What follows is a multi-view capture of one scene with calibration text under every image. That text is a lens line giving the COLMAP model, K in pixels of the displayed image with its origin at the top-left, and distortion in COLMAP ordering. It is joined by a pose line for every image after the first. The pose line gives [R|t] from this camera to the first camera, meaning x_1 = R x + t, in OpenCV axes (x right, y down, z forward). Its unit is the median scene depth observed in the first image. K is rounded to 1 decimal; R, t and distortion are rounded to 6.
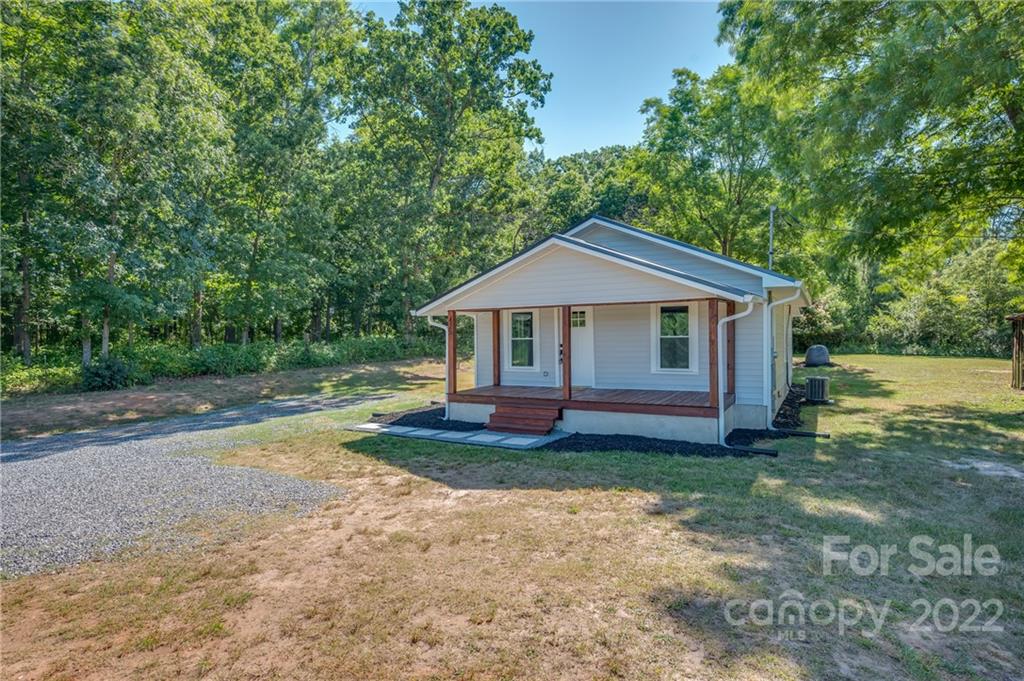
lens RADIAL K [[559.9, 0, 508.7], [0, 559.9, 339.9], [0, 0, 1]] dist [0.011666, 0.002049]
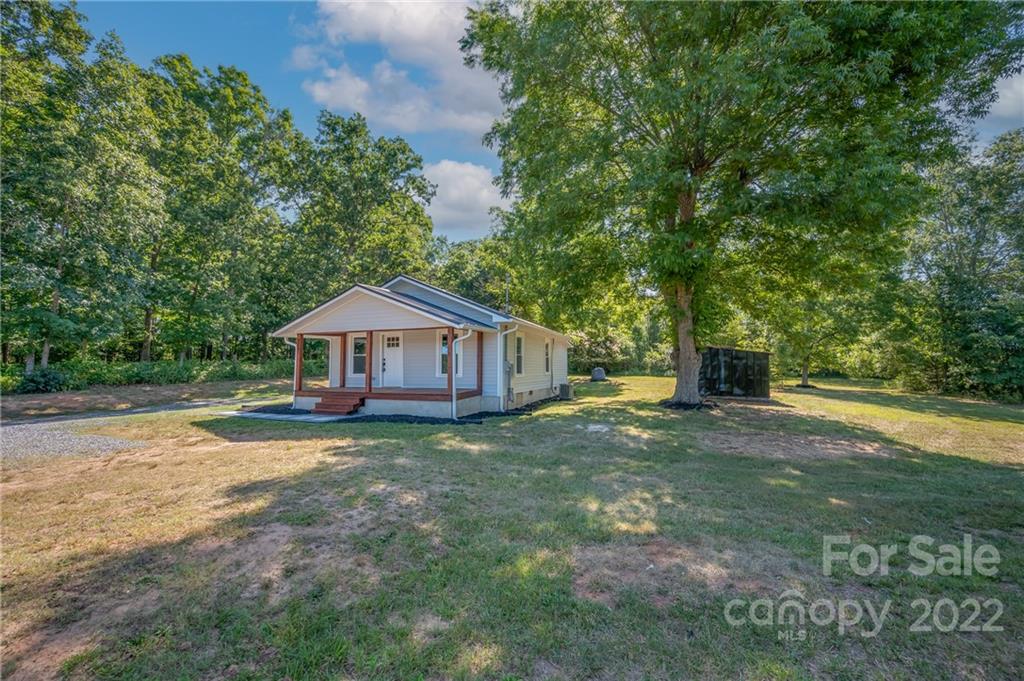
lens RADIAL K [[398.8, 0, 514.3], [0, 398.8, 343.4], [0, 0, 1]] dist [0.002639, -0.000587]
pose [[0.985945, 0.019691, 0.165903, 0.171401], [-0.008636, 0.997709, -0.067094, 0.023326], [-0.166844, 0.064718, 0.983857, -0.075554]]
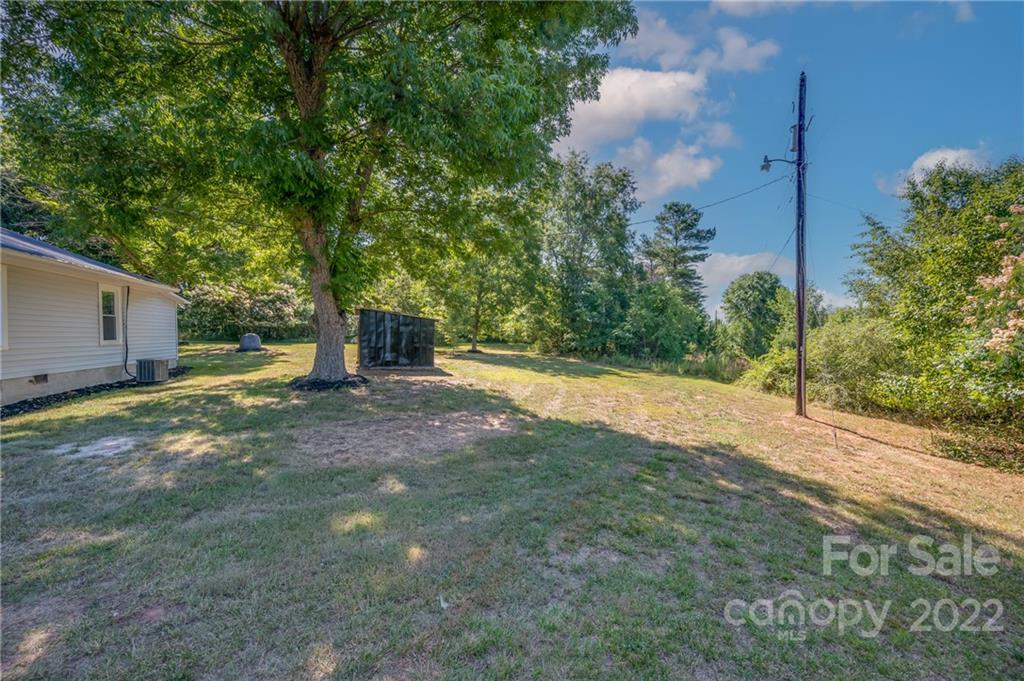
lens RADIAL K [[398.8, 0, 514.8], [0, 398.8, 340.6], [0, 0, 1]] dist [0.002639, -0.000587]
pose [[0.645071, 0.001458, 0.764121, 0.338601], [-0.008113, 0.999955, 0.004941, 0.019605], [-0.764080, -0.009387, 0.645053, 0.027775]]
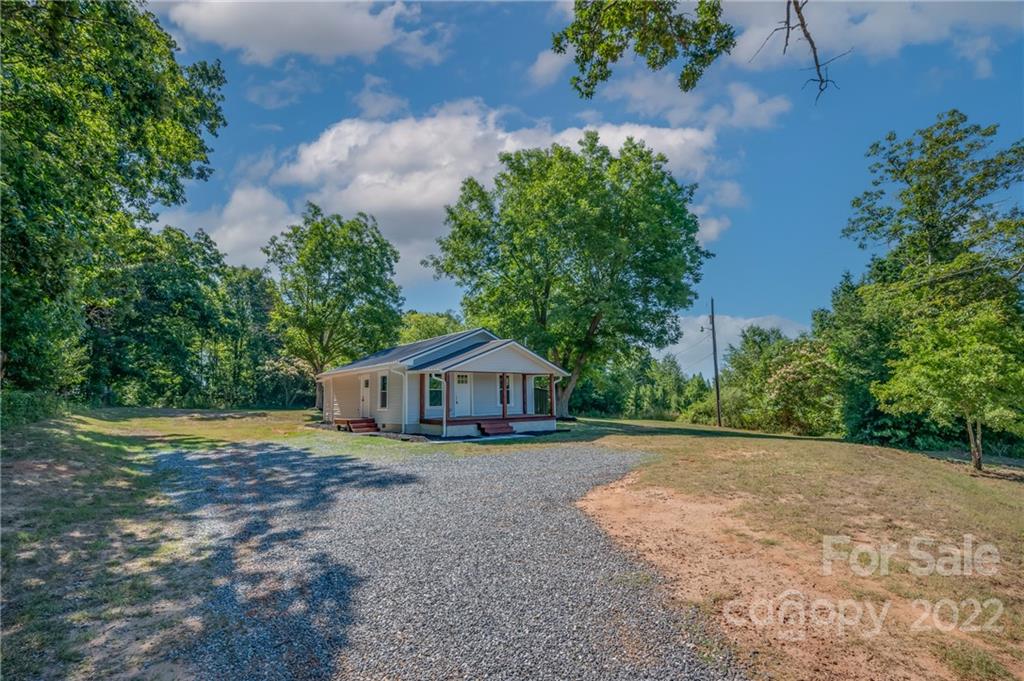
lens RADIAL K [[471.4, 0, 512.4], [0, 471.4, 350.9], [0, 0, 1]] dist [0.007509, -0.000065]
pose [[0.331213, 0.099455, 0.938300, -0.845443], [0.014721, 0.993764, -0.110530, 0.028874], [-0.943441, 0.050421, 0.327683, 0.216515]]
